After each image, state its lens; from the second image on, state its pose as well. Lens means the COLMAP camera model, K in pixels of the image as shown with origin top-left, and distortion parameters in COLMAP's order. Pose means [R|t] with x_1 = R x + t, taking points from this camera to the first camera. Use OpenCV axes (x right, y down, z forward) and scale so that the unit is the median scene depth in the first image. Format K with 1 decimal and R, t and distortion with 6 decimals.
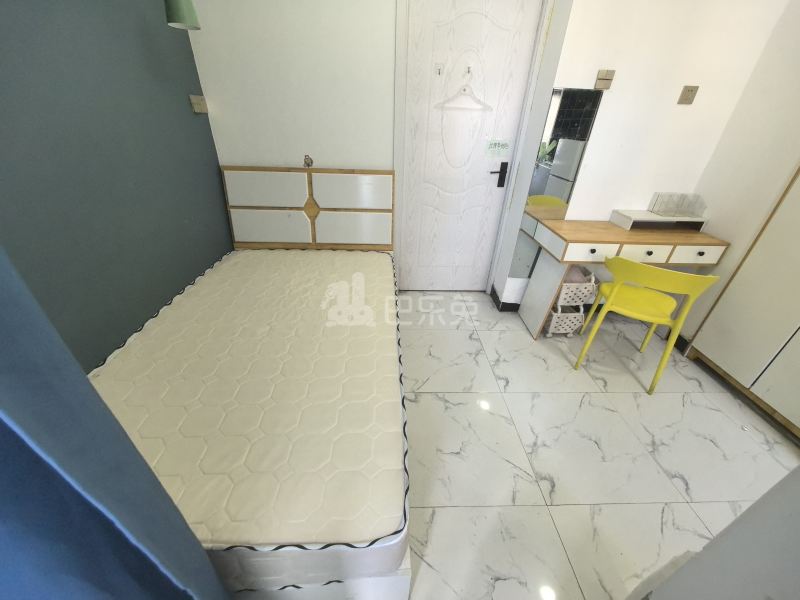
lens RADIAL K [[314.3, 0, 398.9], [0, 314.3, 301.2], [0, 0, 1]] dist [0.001112, -0.002218]
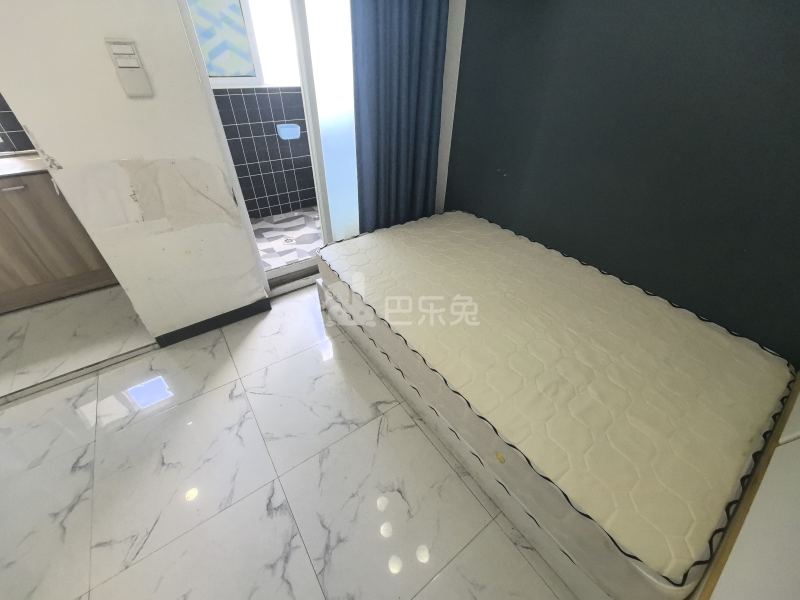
lens RADIAL K [[314.3, 0, 398.9], [0, 314.3, 301.2], [0, 0, 1]] dist [0.001112, -0.002218]
pose [[-0.830906, 0.298583, -0.469514, 0.255420], [-0.329582, 0.415750, 0.847660, -0.457418], [0.448297, 0.859069, -0.247041, 0.778312]]
